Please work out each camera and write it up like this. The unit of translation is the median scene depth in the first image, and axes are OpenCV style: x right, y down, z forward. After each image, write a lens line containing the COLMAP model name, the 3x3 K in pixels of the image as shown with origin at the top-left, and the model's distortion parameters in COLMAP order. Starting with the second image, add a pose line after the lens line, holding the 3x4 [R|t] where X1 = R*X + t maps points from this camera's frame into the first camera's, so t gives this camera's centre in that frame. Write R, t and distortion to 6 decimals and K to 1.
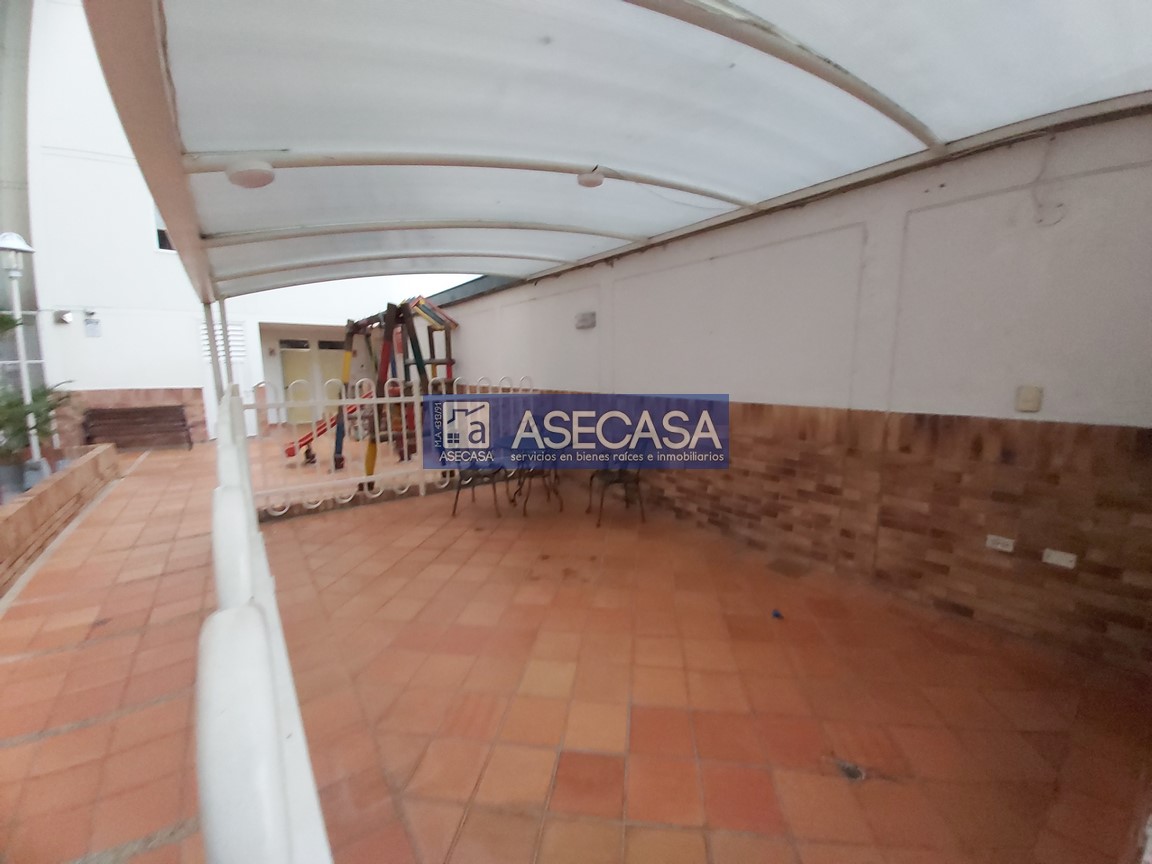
lens RADIAL K [[467.8, 0, 578.8], [0, 467.8, 428.7], [0, 0, 1]] dist [-0.005133, -0.001311]
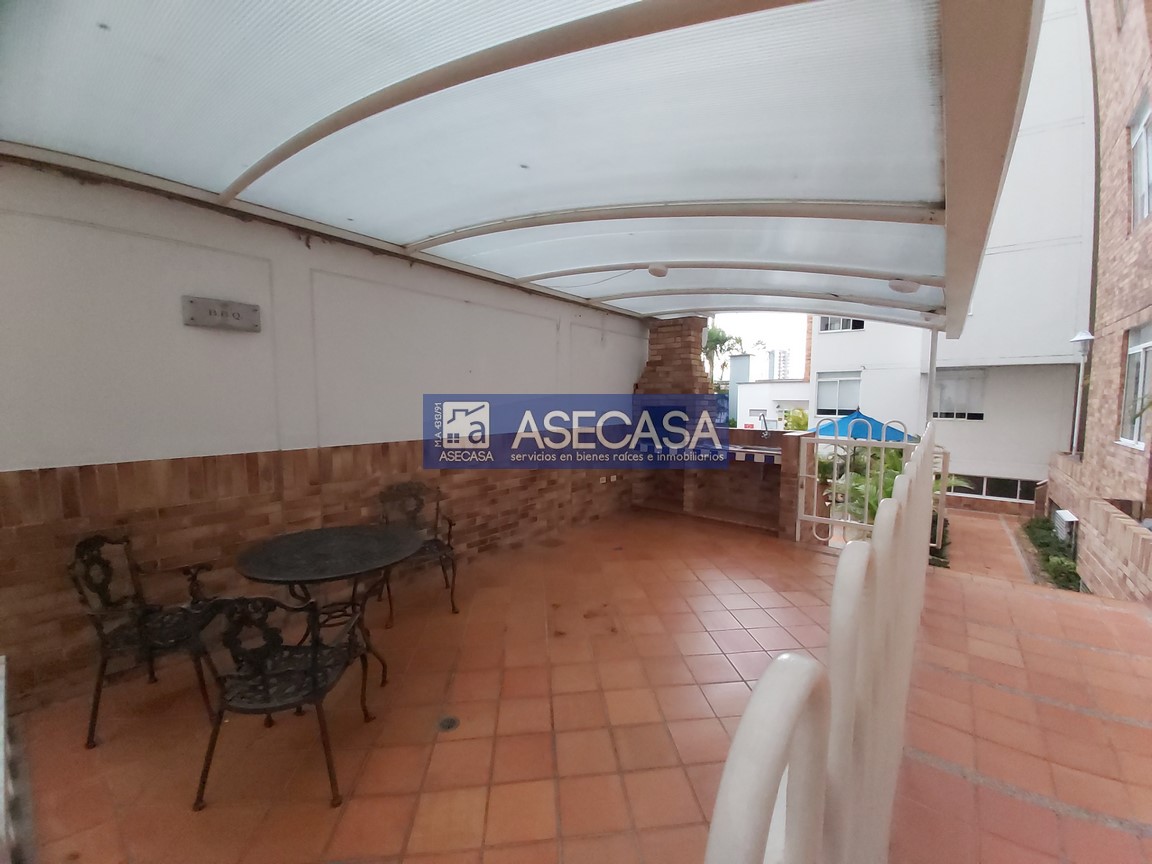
lens RADIAL K [[467.8, 0, 570.4], [0, 467.8, 437.0], [0, 0, 1]] dist [-0.005133, -0.001311]
pose [[-0.261321, -0.062369, 0.963235, -0.878535], [0.132792, 0.986099, 0.099875, -0.149856], [-0.956074, 0.154010, -0.249406, 1.178589]]
